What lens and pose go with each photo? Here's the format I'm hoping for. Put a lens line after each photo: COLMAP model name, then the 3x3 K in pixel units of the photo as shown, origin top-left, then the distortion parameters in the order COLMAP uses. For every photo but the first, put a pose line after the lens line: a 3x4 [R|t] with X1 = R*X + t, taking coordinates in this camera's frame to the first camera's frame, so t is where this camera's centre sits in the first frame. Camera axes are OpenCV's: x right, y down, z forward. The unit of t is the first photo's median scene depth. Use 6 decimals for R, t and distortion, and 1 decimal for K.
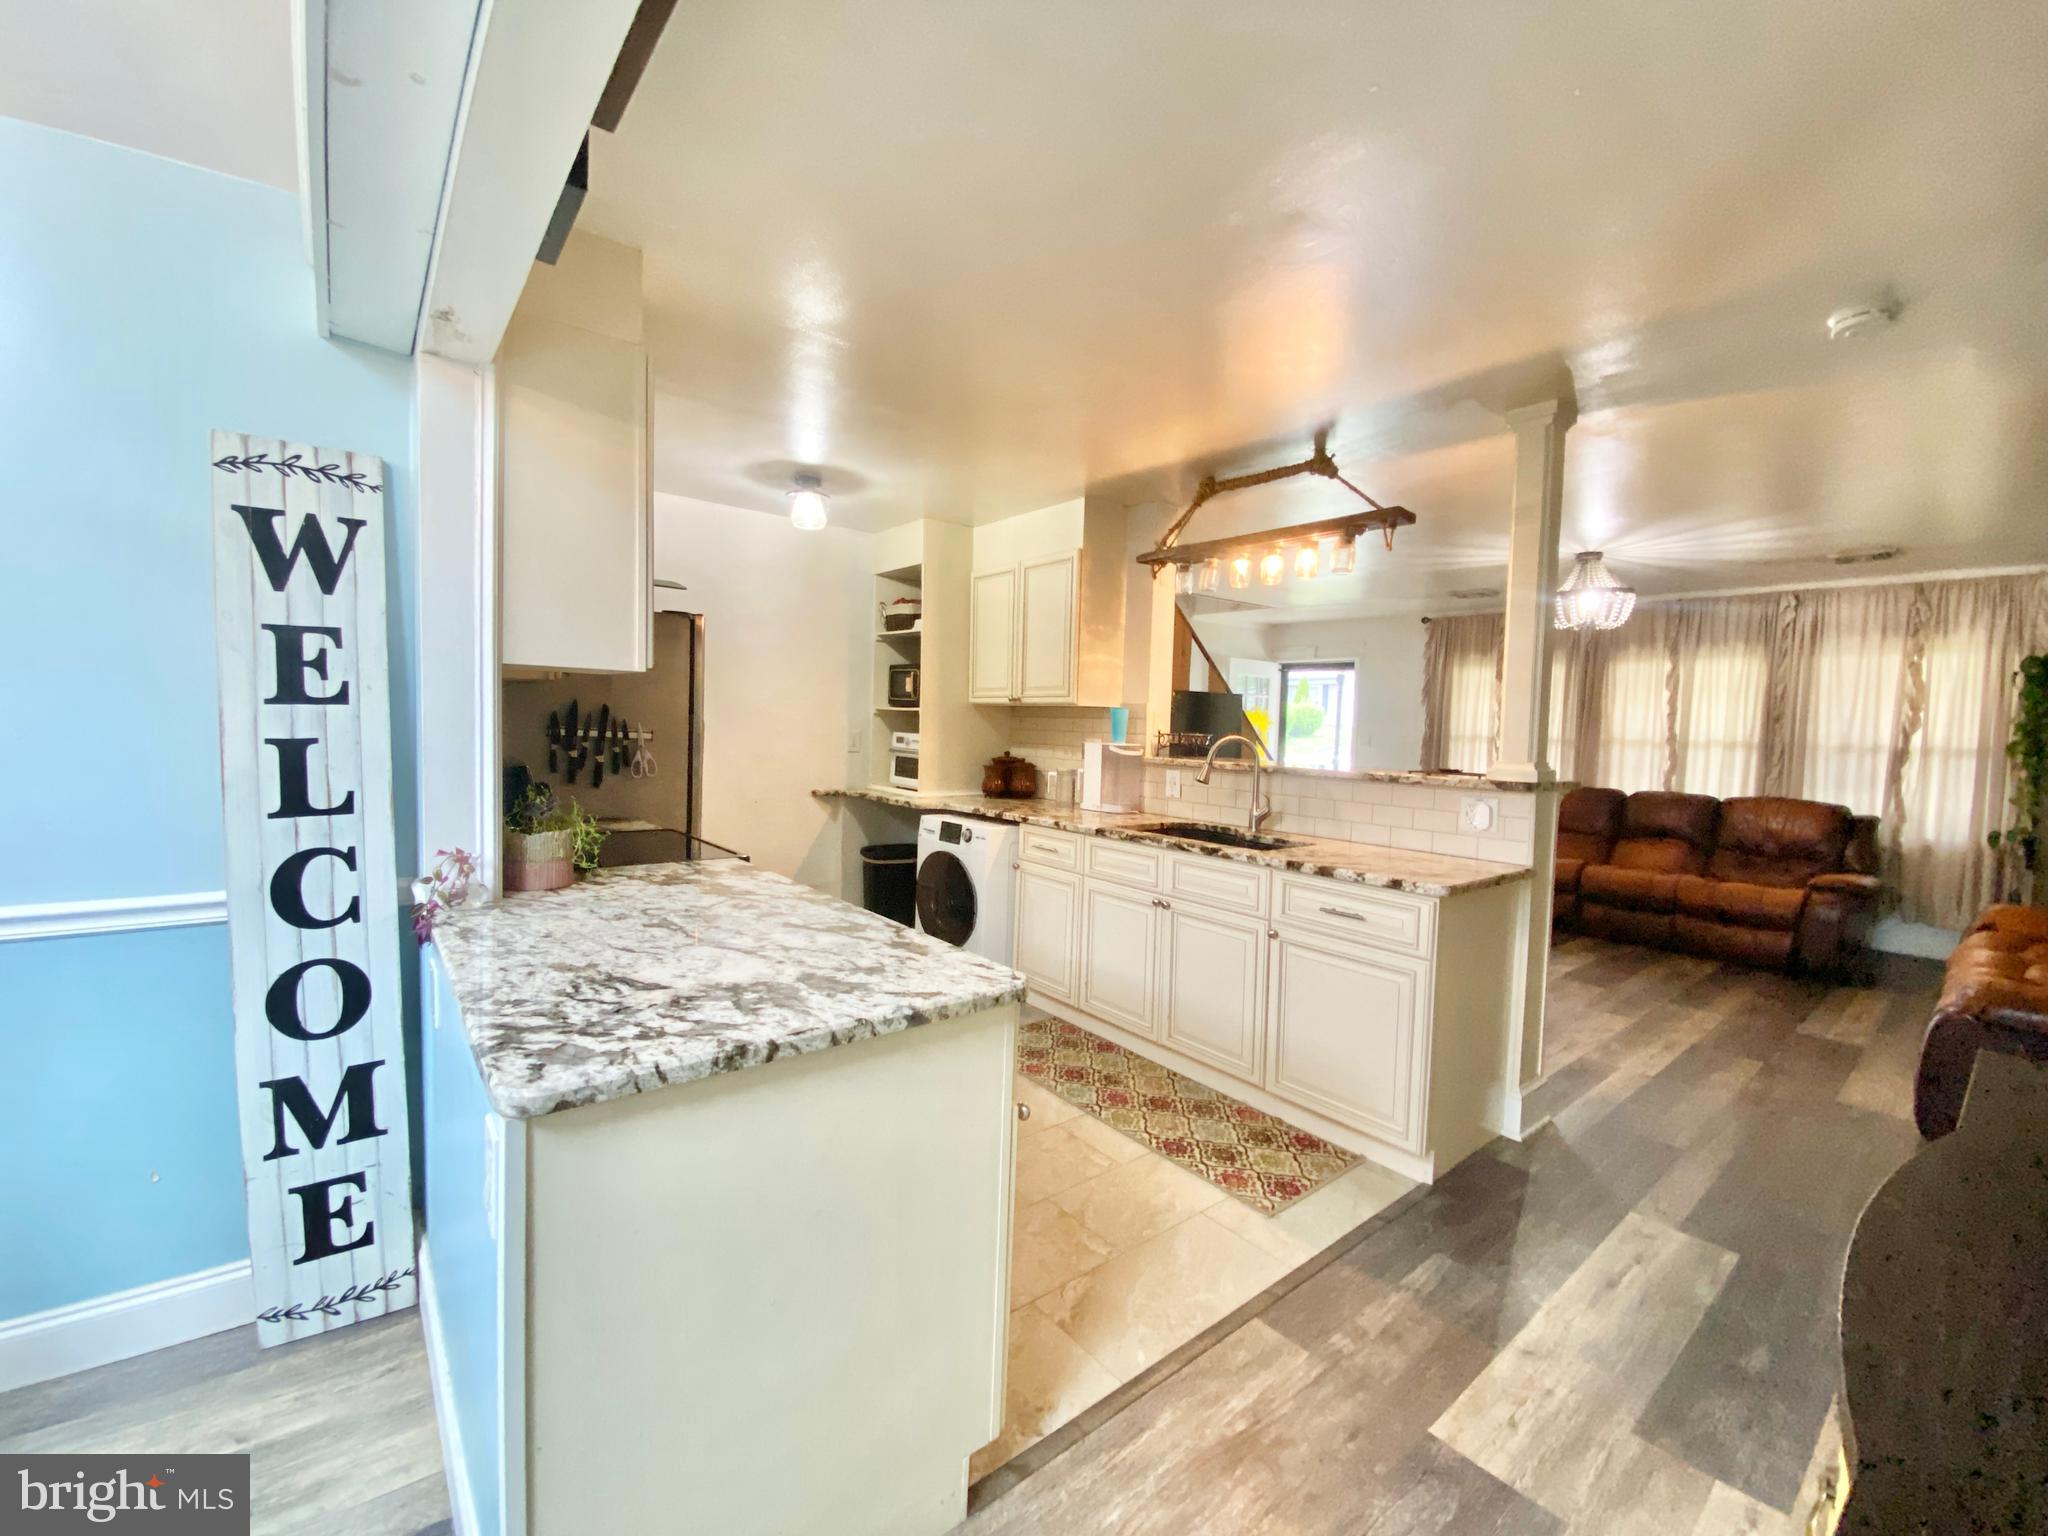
lens RADIAL K [[831.2, 0, 1021.1], [0, 831.2, 762.9], [0, 0, 1]] dist [0.018213, -0.019571]
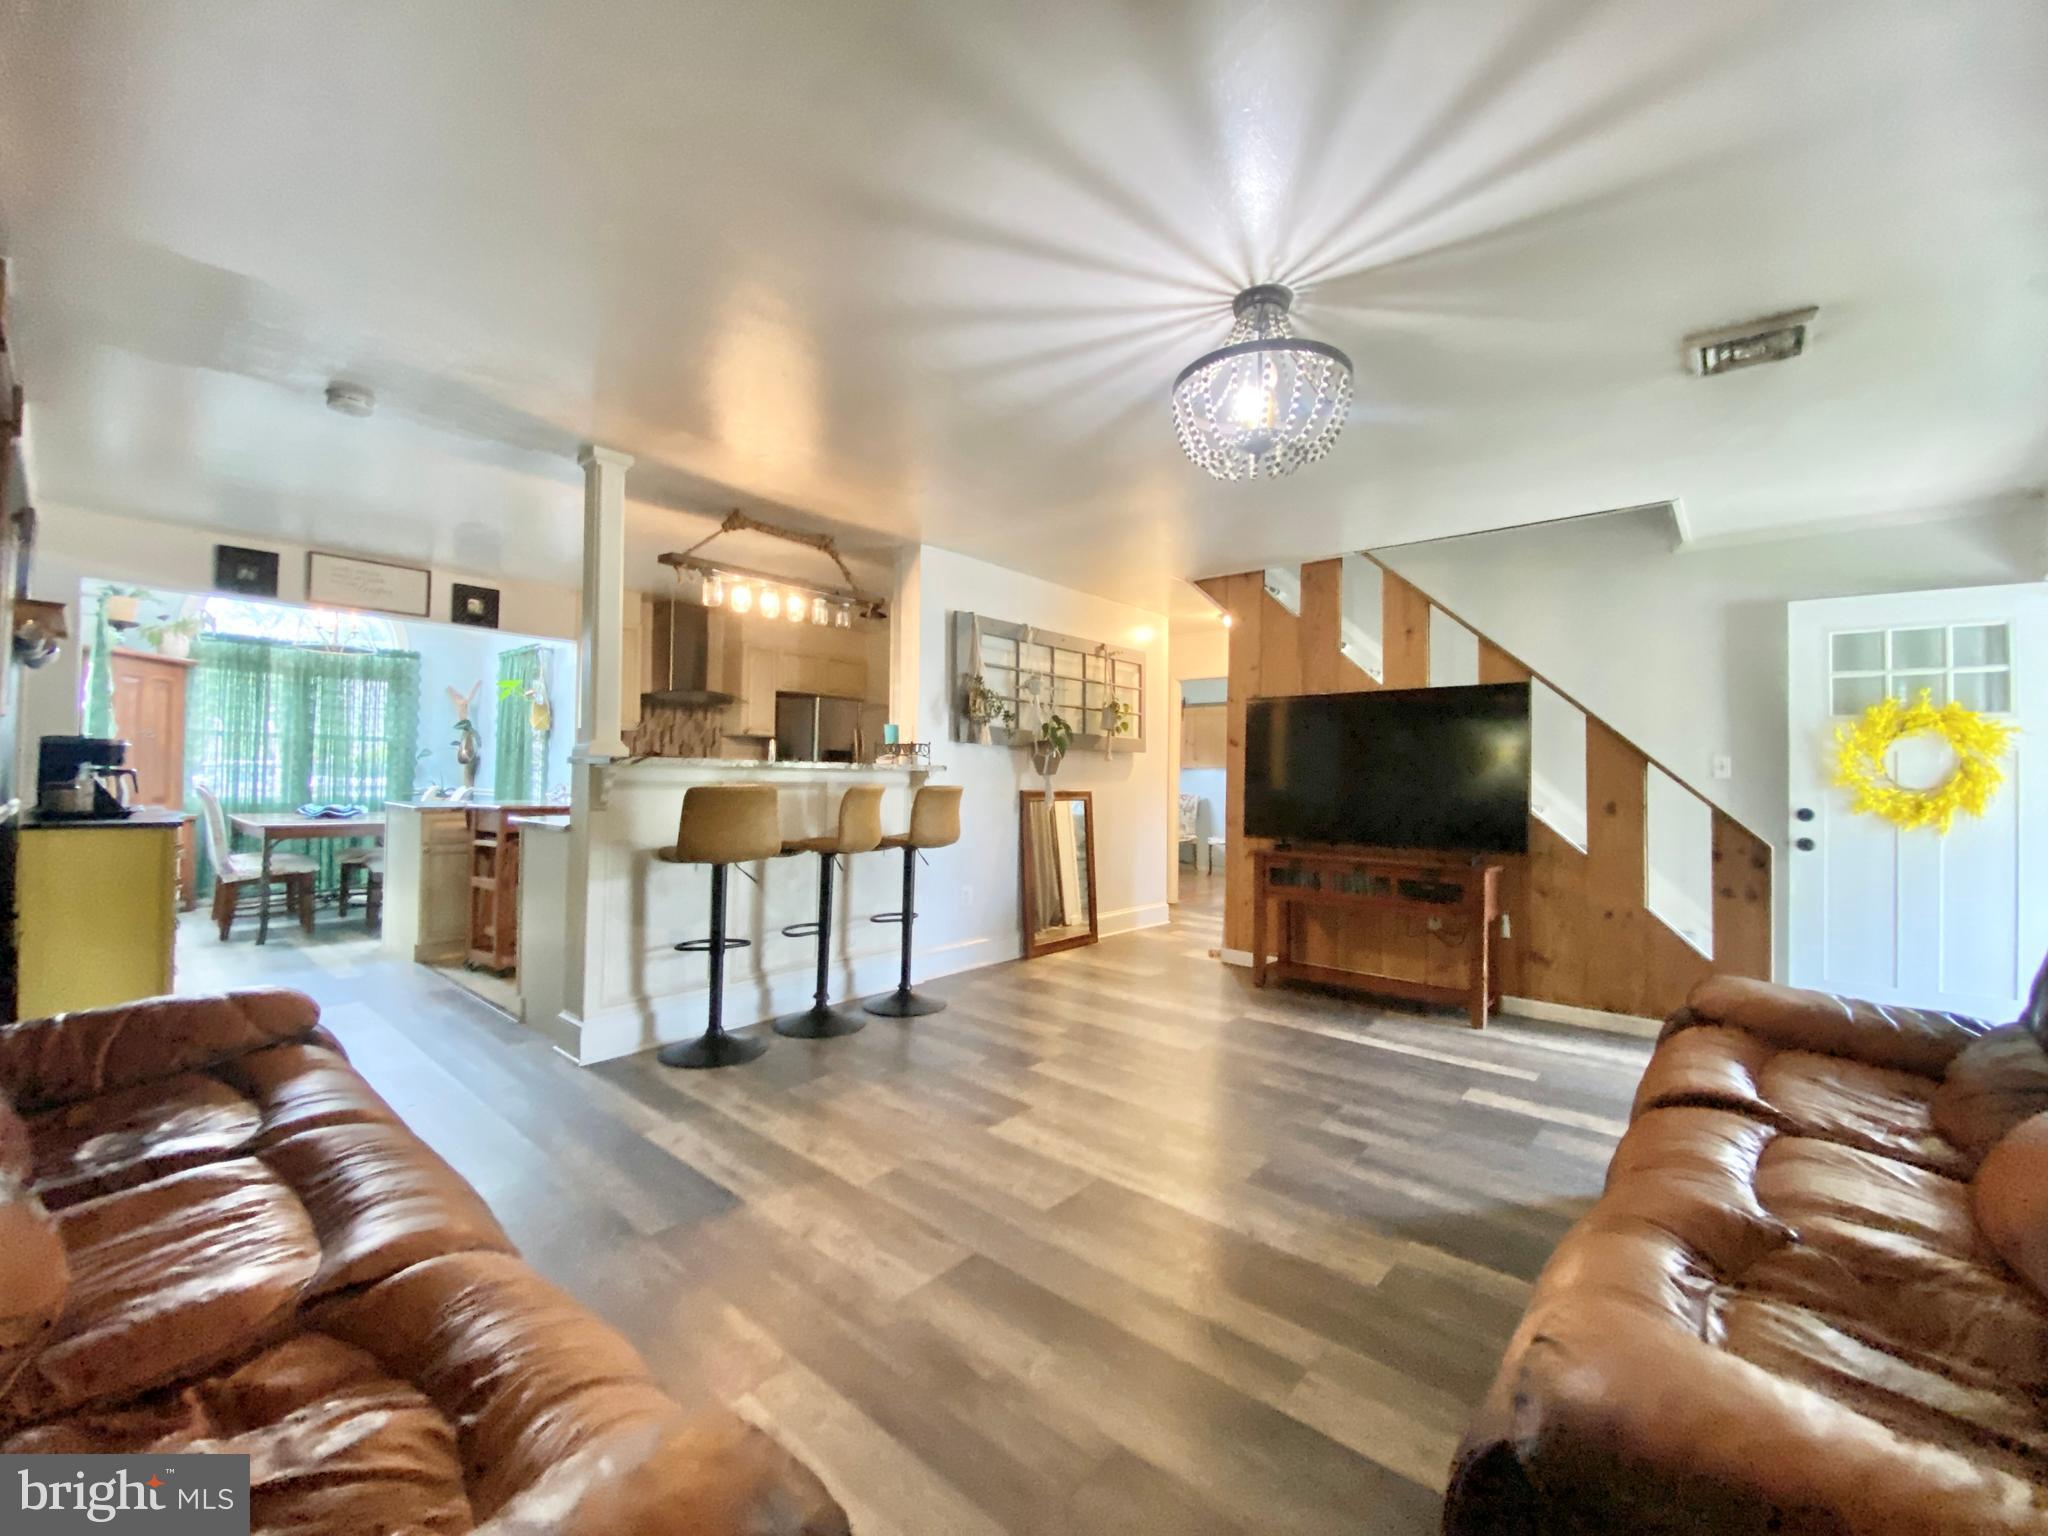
lens RADIAL K [[831.2, 0, 1030.1], [0, 831.2, 749.4], [0, 0, 1]] dist [0.018213, -0.019571]
pose [[0.187435, -0.058391, -0.980540, 1.526466], [-0.058489, 0.995797, -0.070480, 0.047284], [0.980534, 0.070561, 0.183232, 1.129126]]
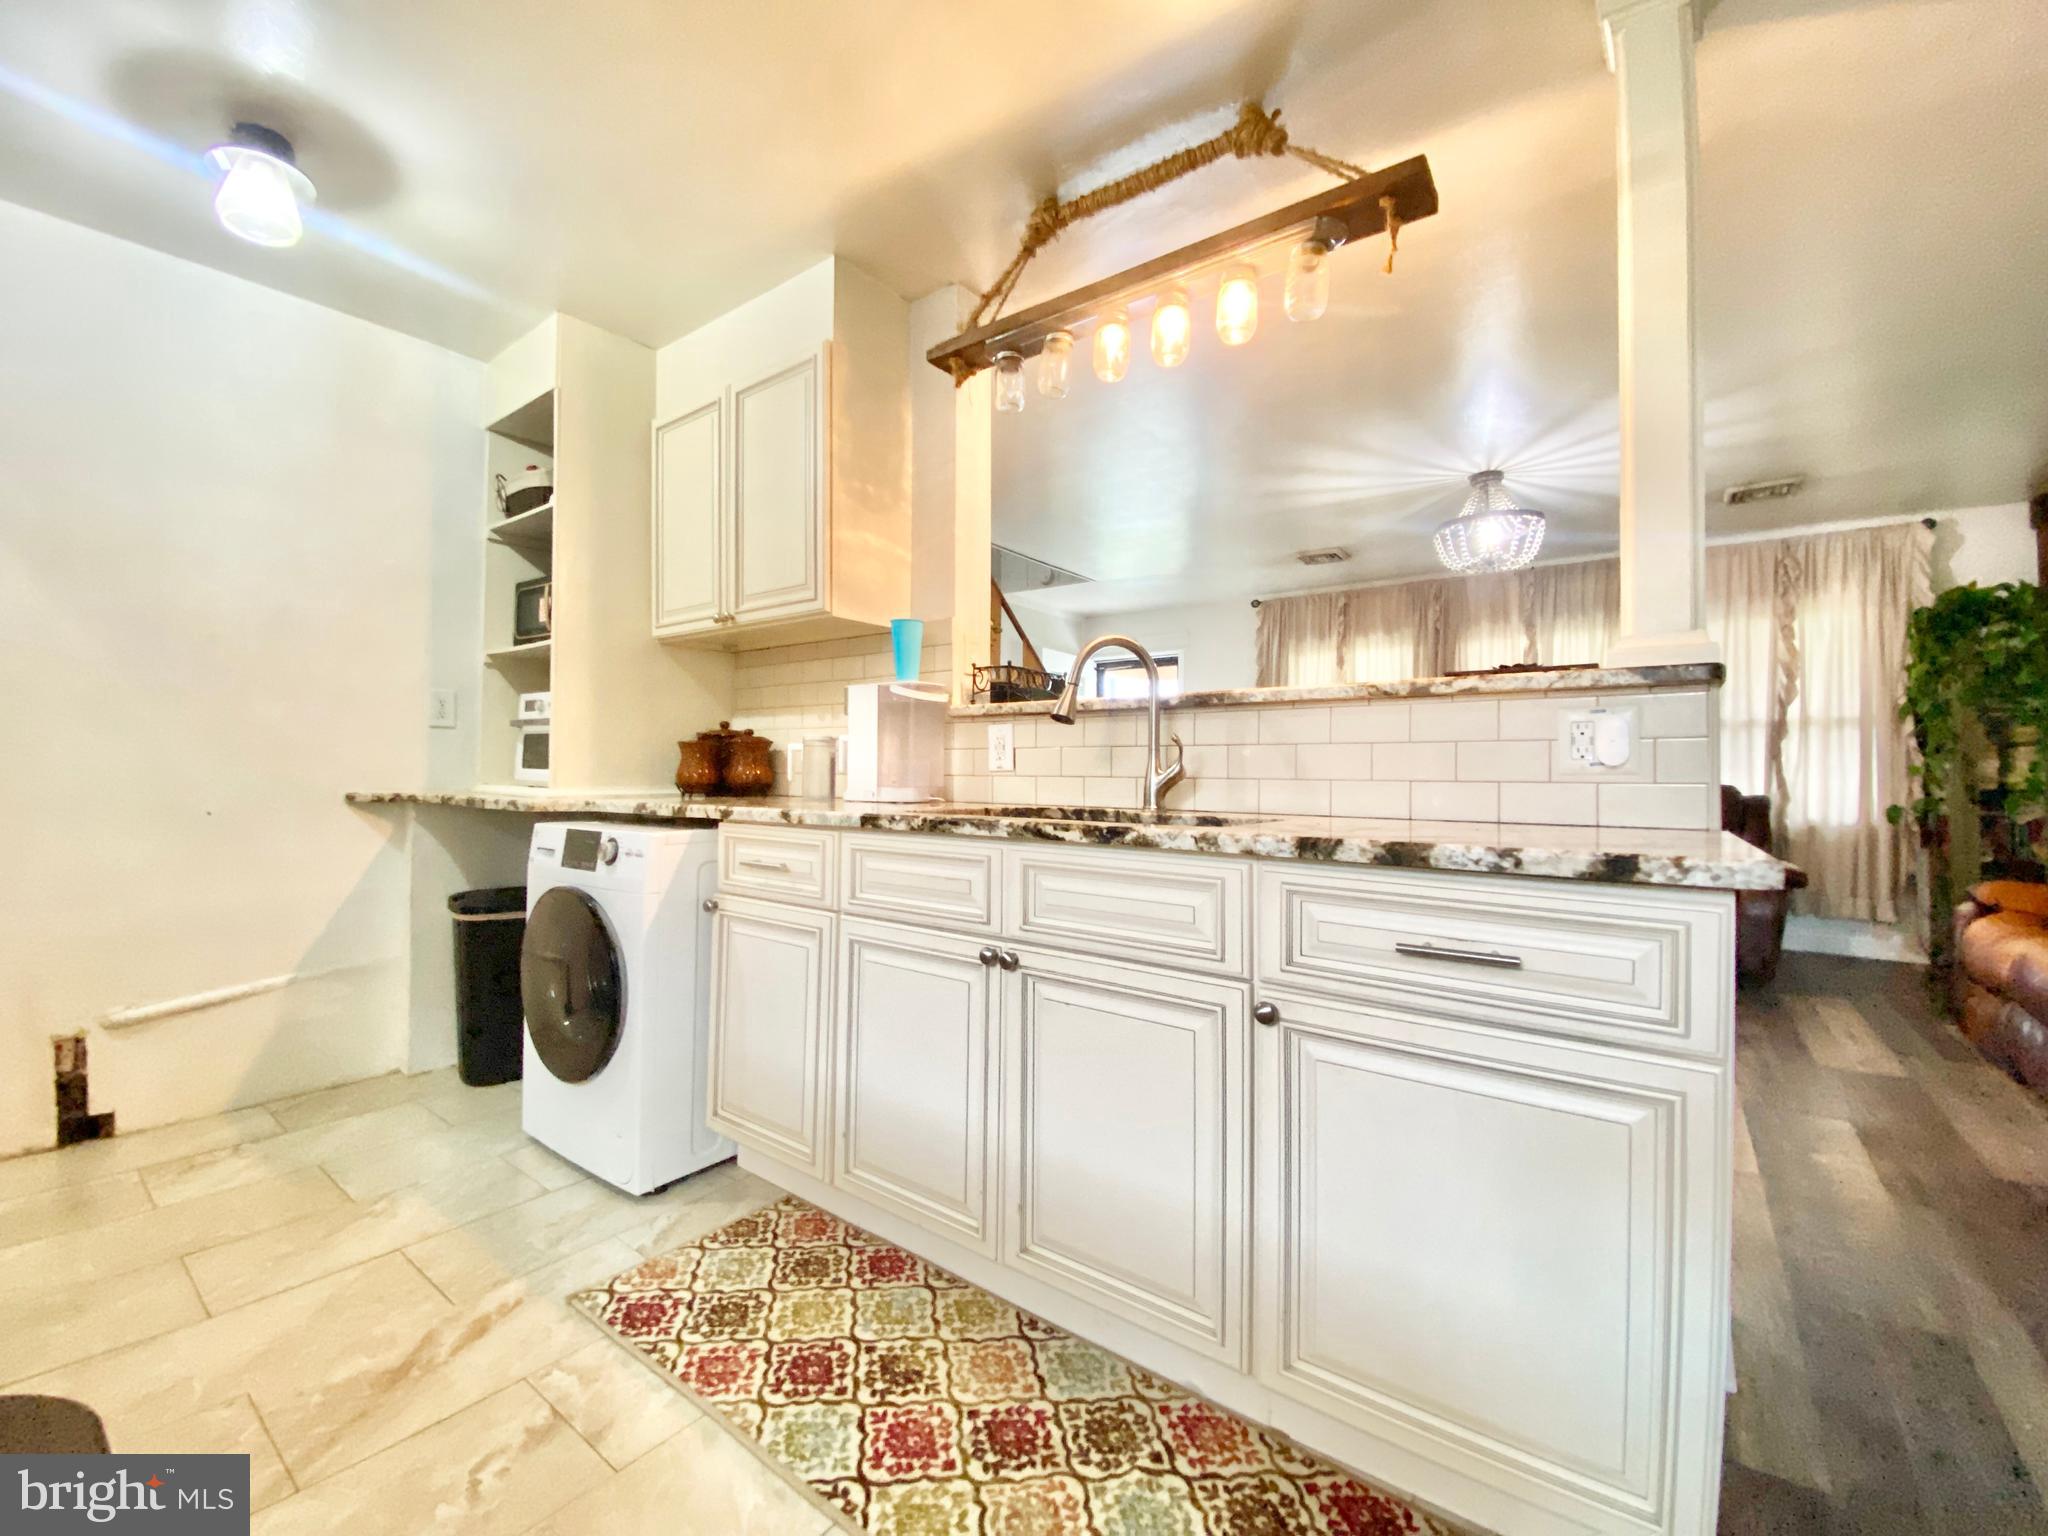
lens RADIAL K [[831.2, 0, 1021.2], [0, 831.2, 765.5], [0, 0, 1]] dist [0.018213, -0.019571]
pose [[0.969507, -0.018467, 0.244366, 0.061514], [0.031462, 0.998284, -0.049381, 0.075329], [-0.243035, 0.055563, 0.968425, 0.483751]]
